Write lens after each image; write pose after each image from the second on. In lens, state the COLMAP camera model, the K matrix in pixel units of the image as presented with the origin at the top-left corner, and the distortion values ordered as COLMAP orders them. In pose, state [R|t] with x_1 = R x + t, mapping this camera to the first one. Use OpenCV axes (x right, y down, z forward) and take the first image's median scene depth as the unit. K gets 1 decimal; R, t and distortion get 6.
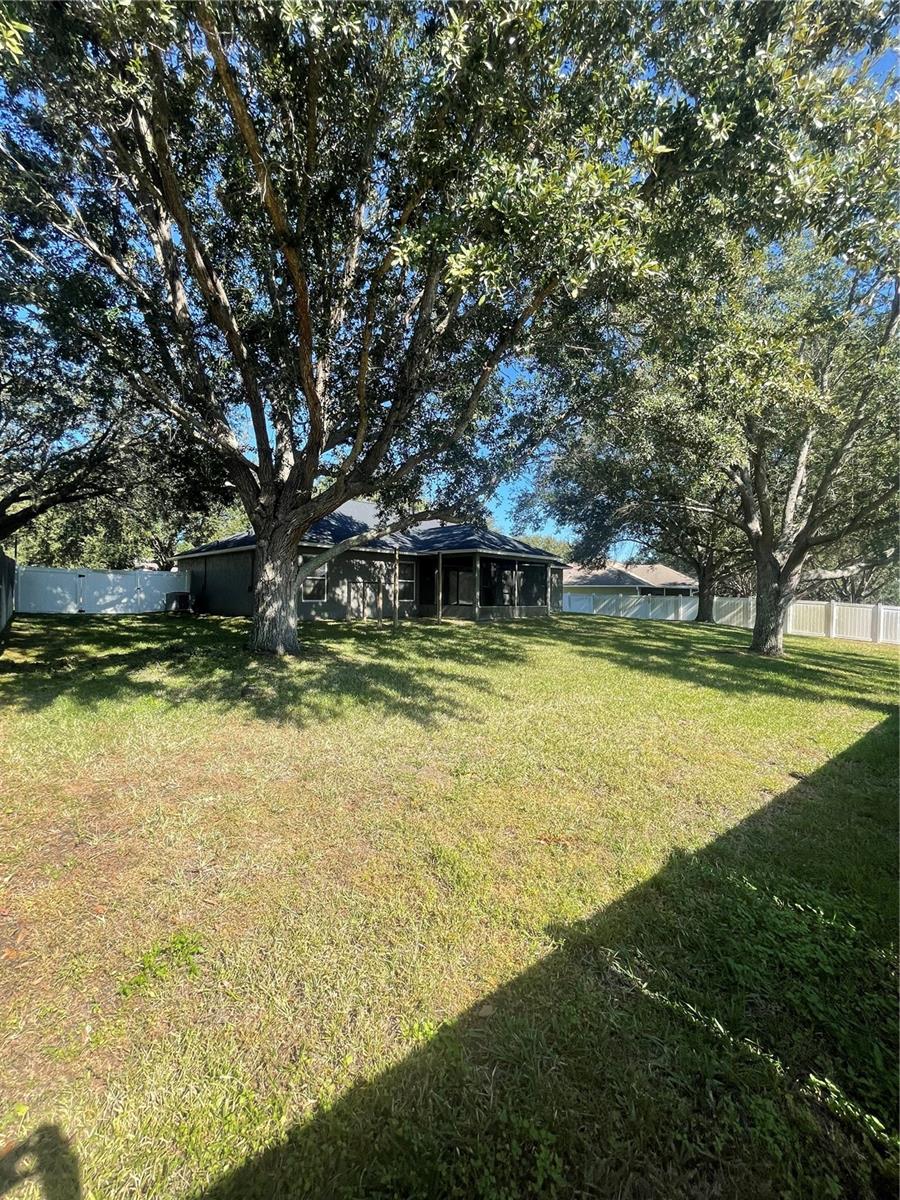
lens RADIAL K [[483.2, 0, 452.9], [0, 483.2, 599.7], [0, 0, 1]] dist [-0.001533, -0.000276]
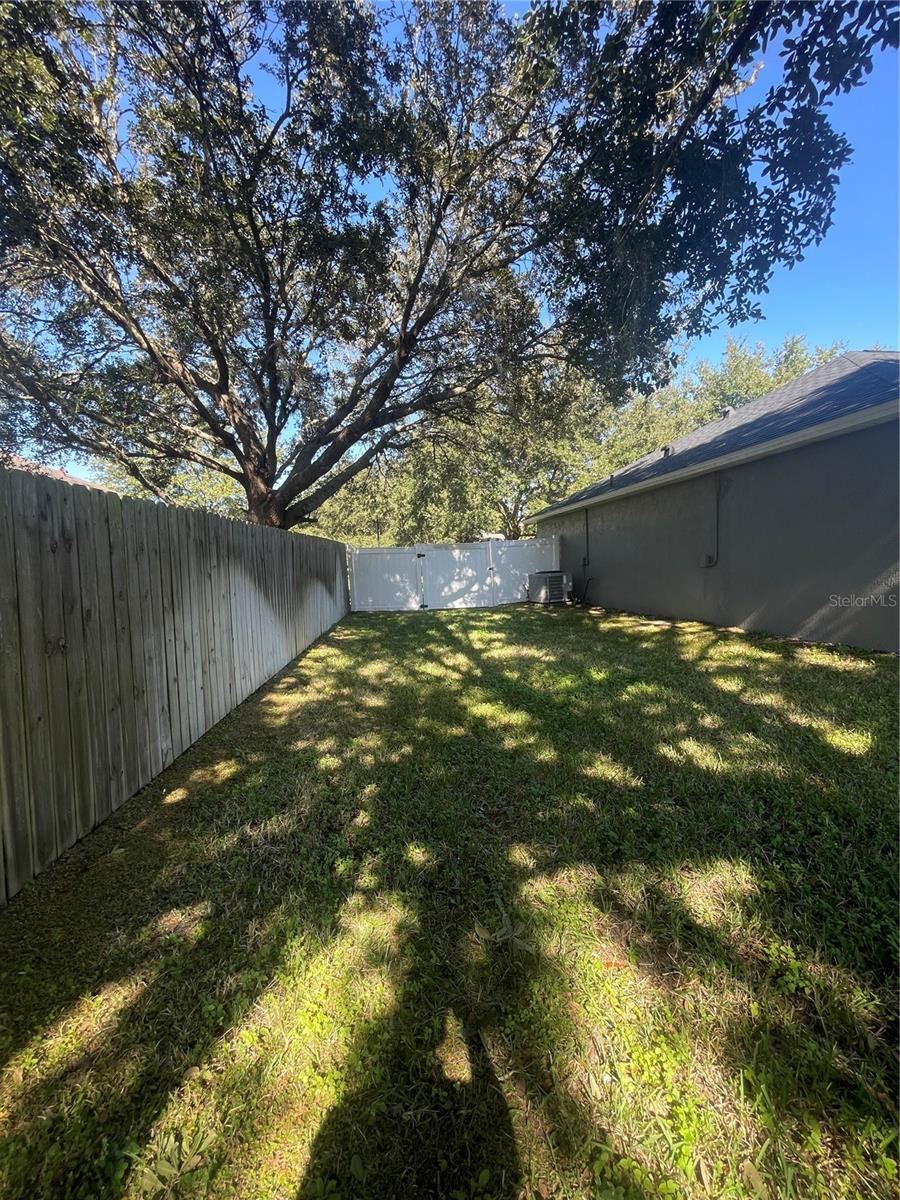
lens RADIAL K [[483.2, 0, 452.9], [0, 483.2, 599.7], [0, 0, 1]] dist [-0.001533, -0.000276]
pose [[0.802191, -0.011217, -0.596962, -0.253132], [0.057065, 0.996687, 0.057955, -0.018714], [0.594334, -0.080557, 0.800174, 0.368669]]
